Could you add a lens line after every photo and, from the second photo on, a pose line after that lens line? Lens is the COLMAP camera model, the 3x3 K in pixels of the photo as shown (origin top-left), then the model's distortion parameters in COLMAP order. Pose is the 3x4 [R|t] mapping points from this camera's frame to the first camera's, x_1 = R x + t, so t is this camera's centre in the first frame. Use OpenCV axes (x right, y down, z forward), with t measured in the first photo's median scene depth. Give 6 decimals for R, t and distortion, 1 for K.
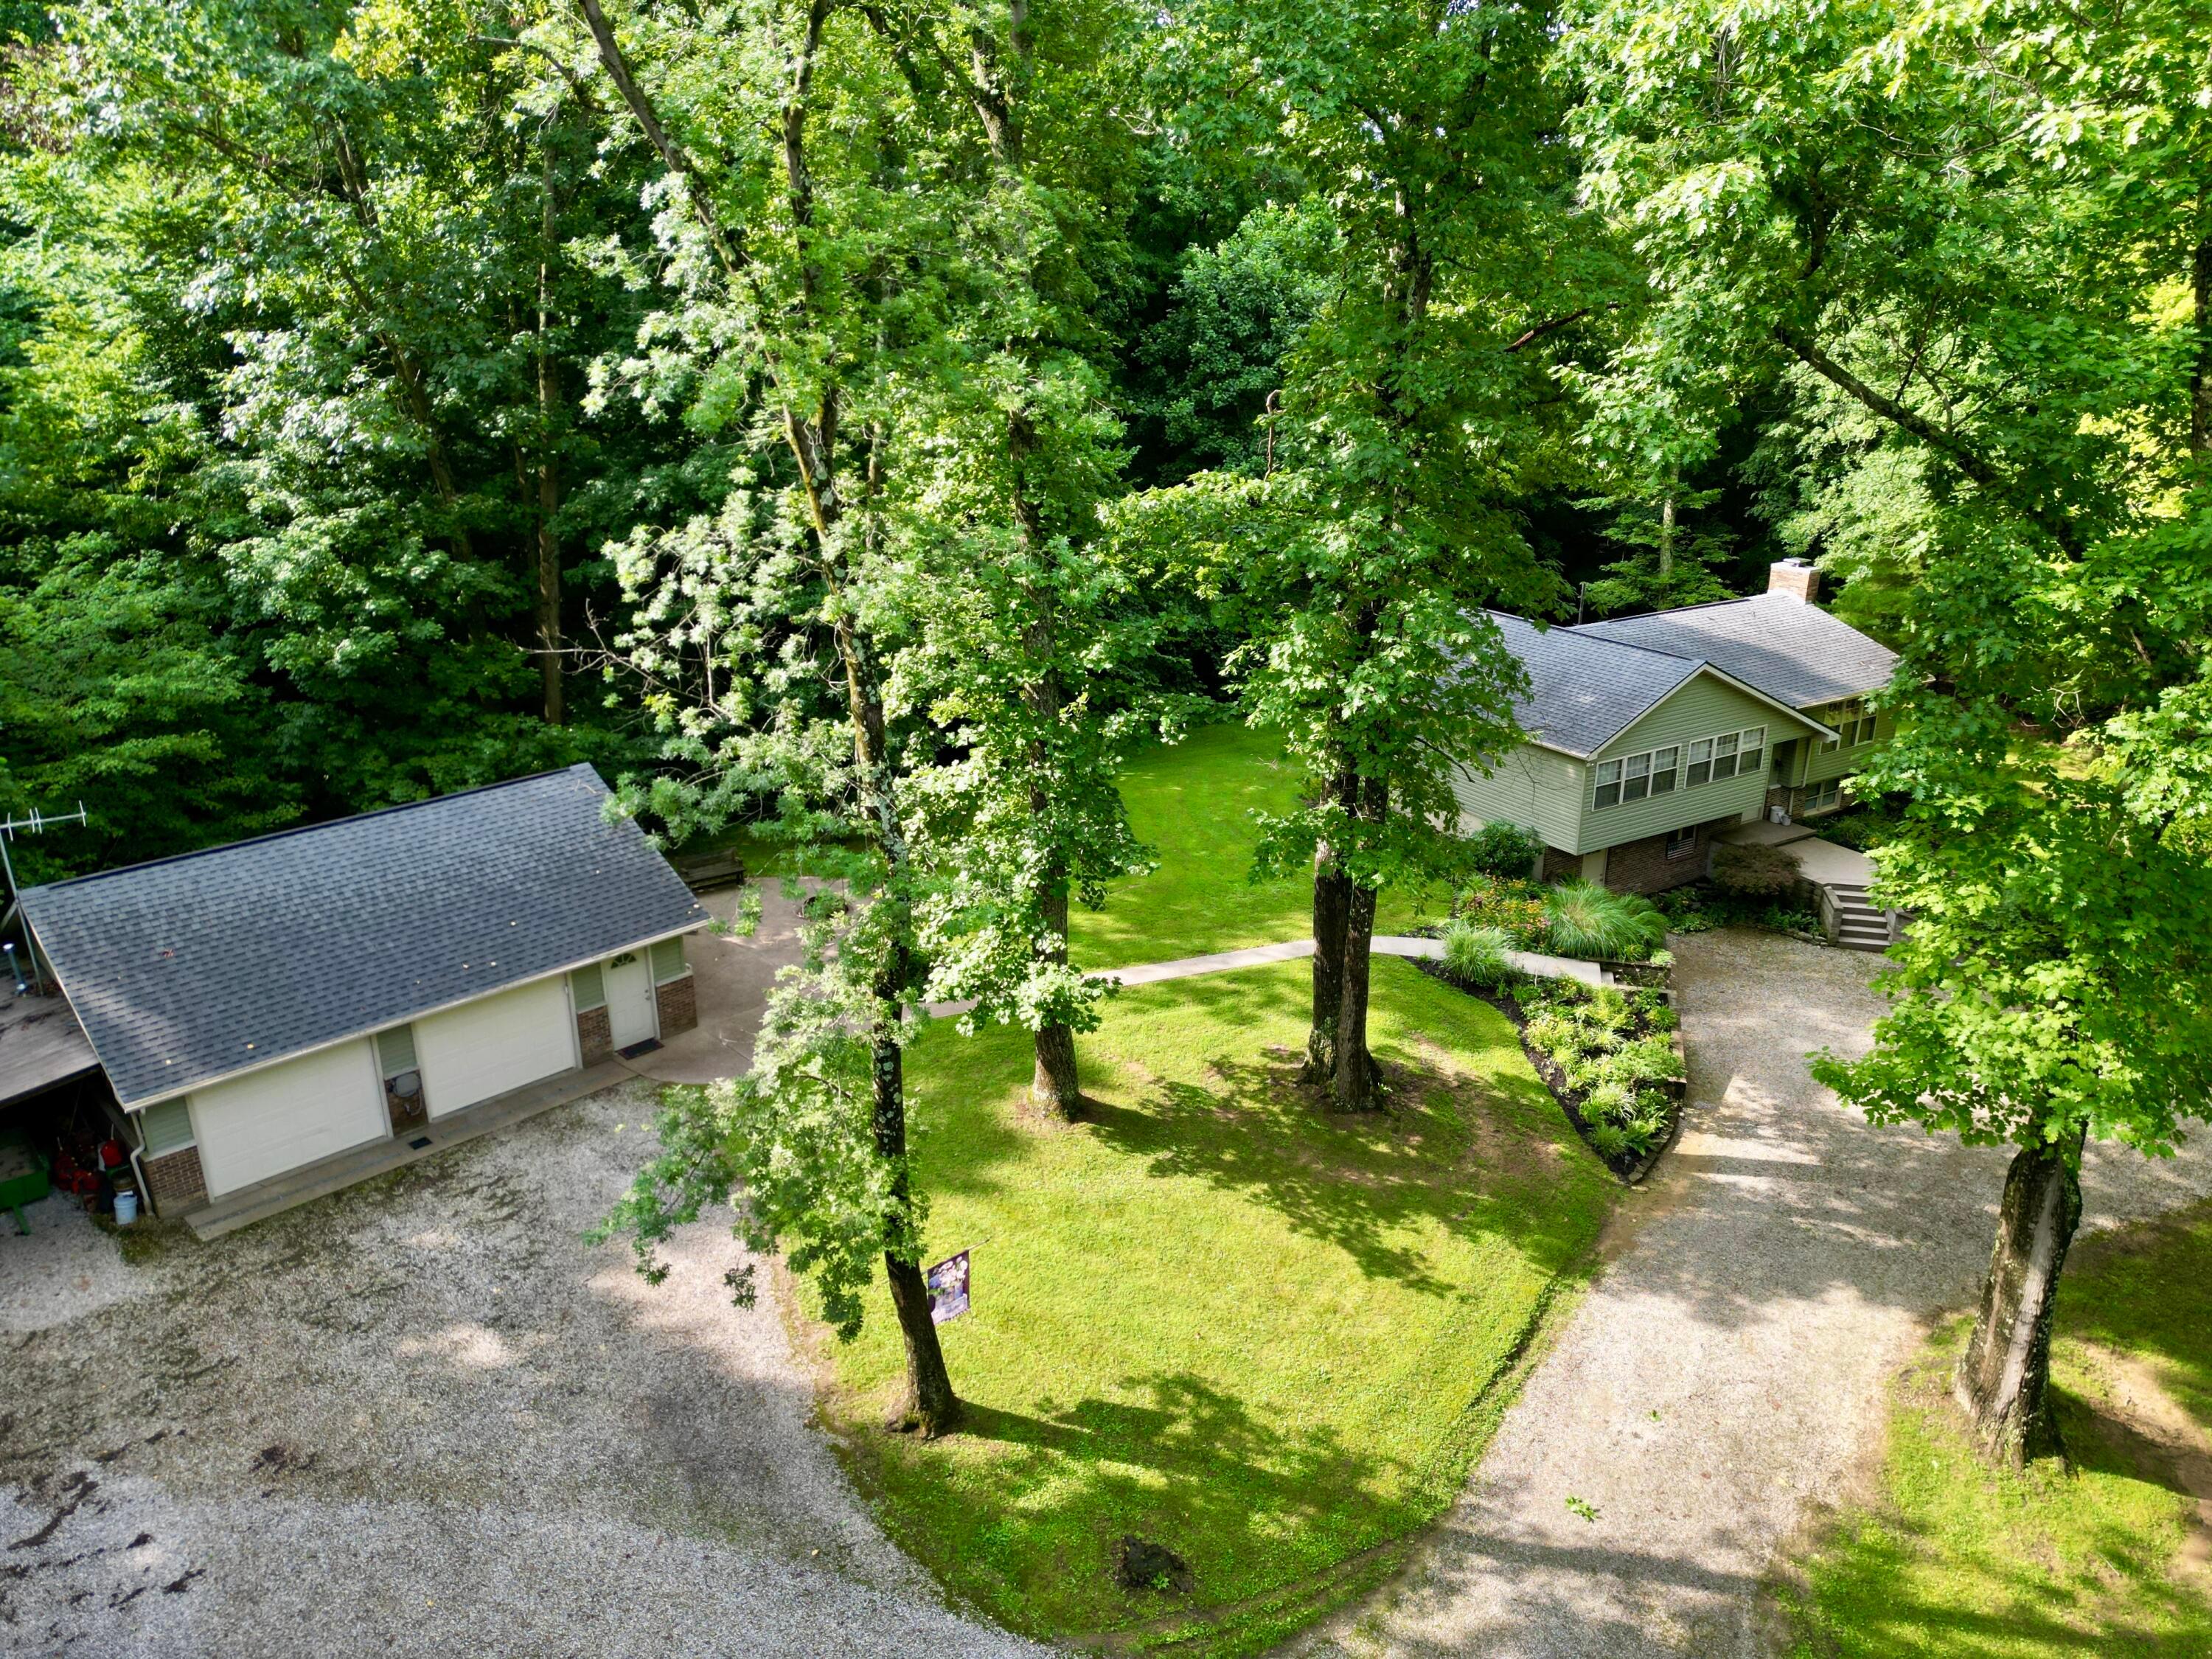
lens RADIAL K [[1545.3, 0, 1106.0], [0, 1545.3, 829.5], [0, 0, 1]] dist [0.074821, -0.077519]
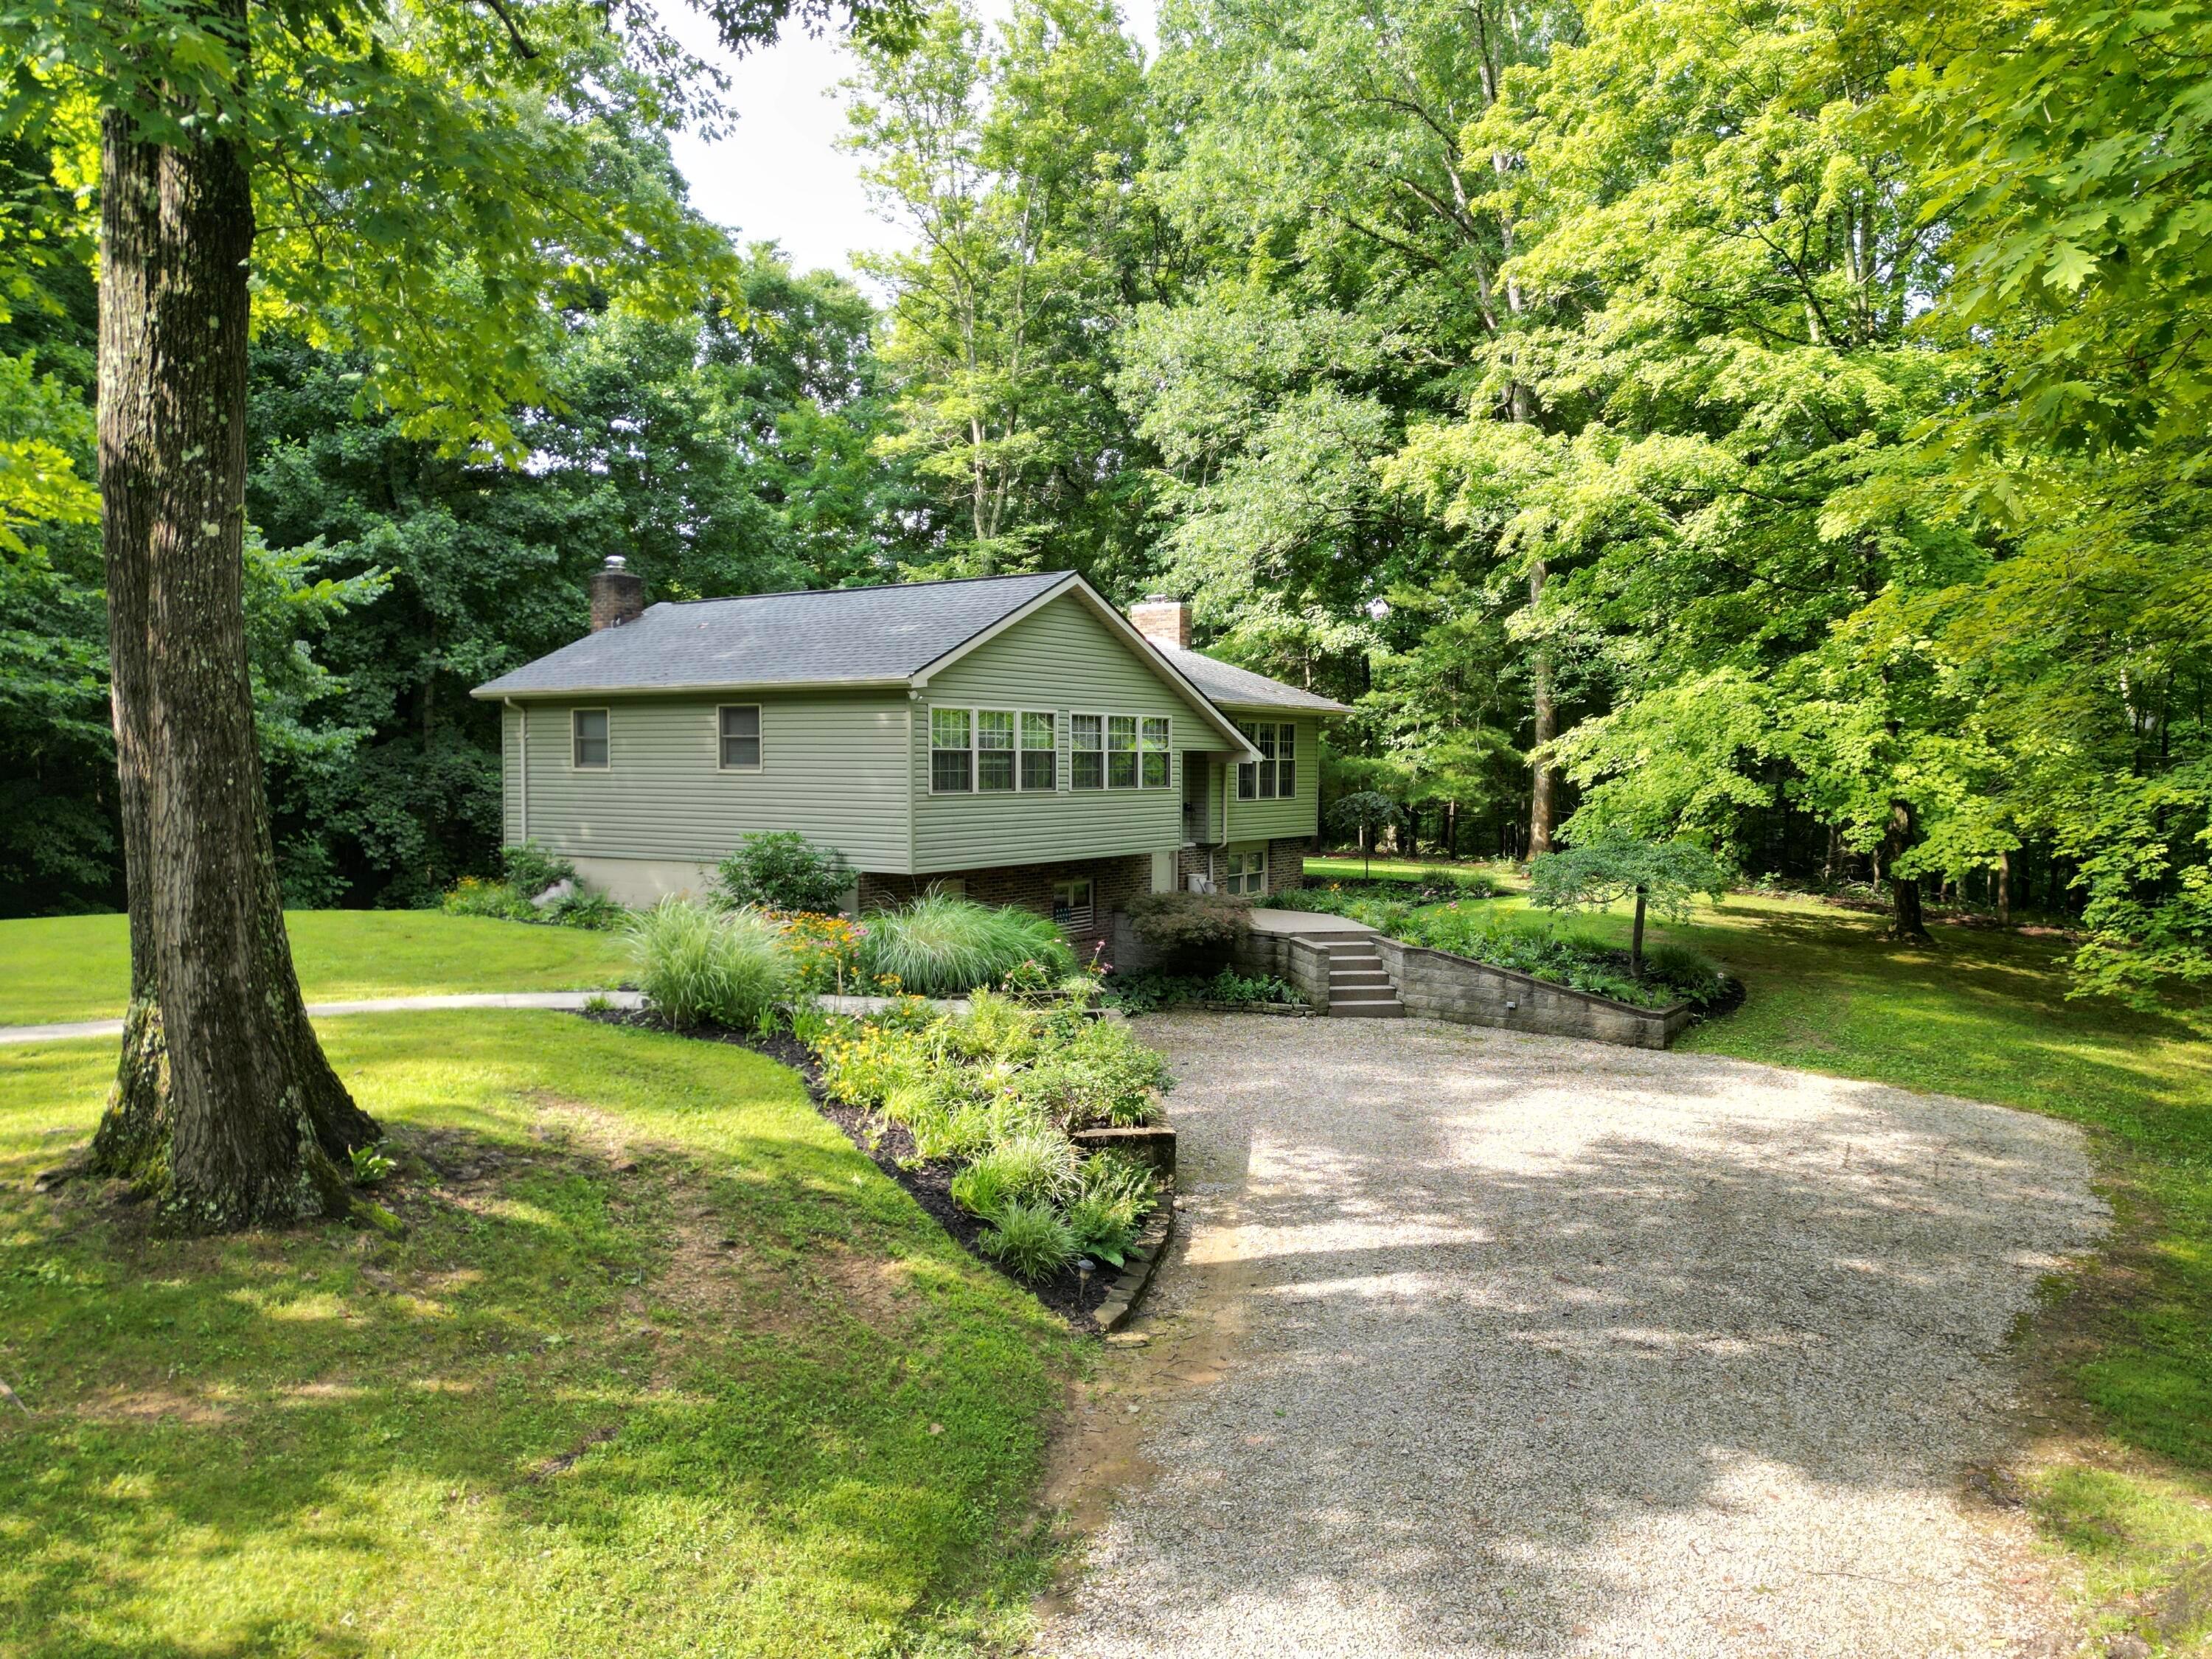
lens RADIAL K [[1545.3, 0, 1106.0], [0, 1545.3, 829.5], [0, 0, 1]] dist [0.074821, -0.077519]
pose [[0.915493, -0.014373, 0.402077, 0.189078], [0.131459, 0.955197, -0.265174, 0.208153], [-0.380252, 0.295622, 0.876365, 0.635581]]
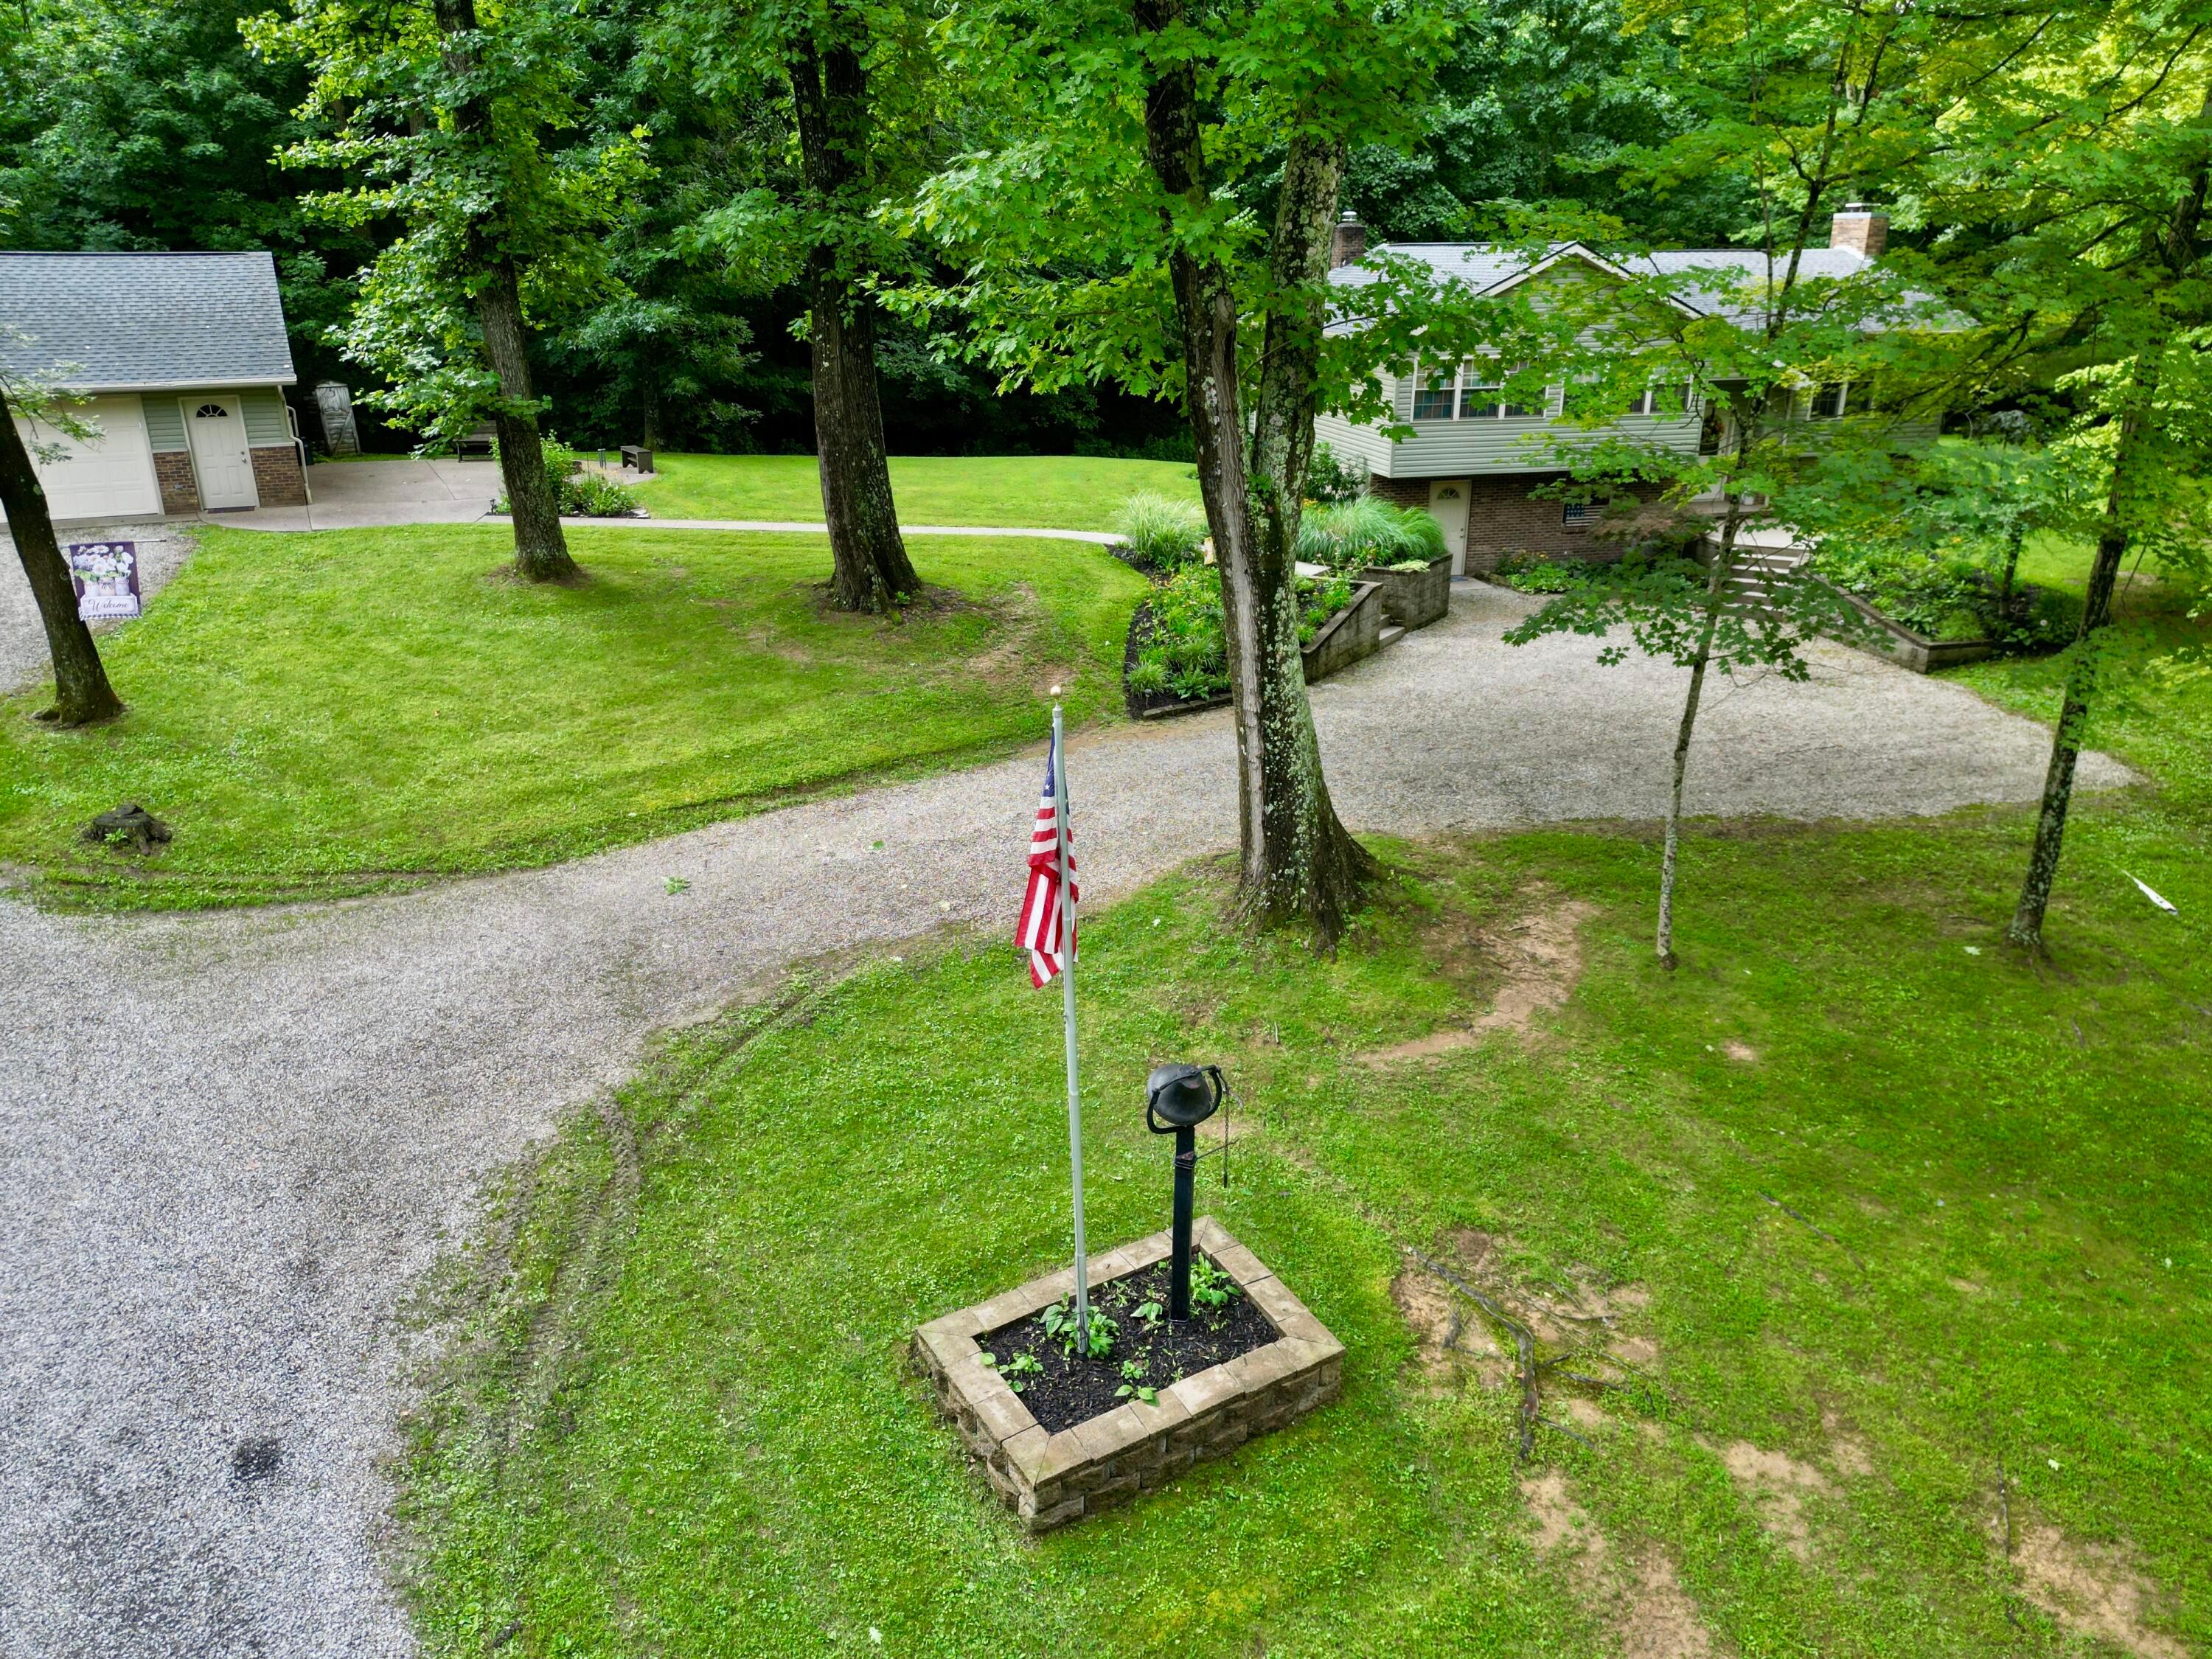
lens RADIAL K [[1536.4, 0, 1106.0], [0, 1536.4, 829.5], [0, 0, 1]] dist [0.092449, -0.091916]
pose [[0.951268, 0.110441, -0.287909, 0.551527], [-0.106441, 0.993880, 0.029559, 0.259812], [0.289412, 0.002527, 0.957201, 0.205789]]
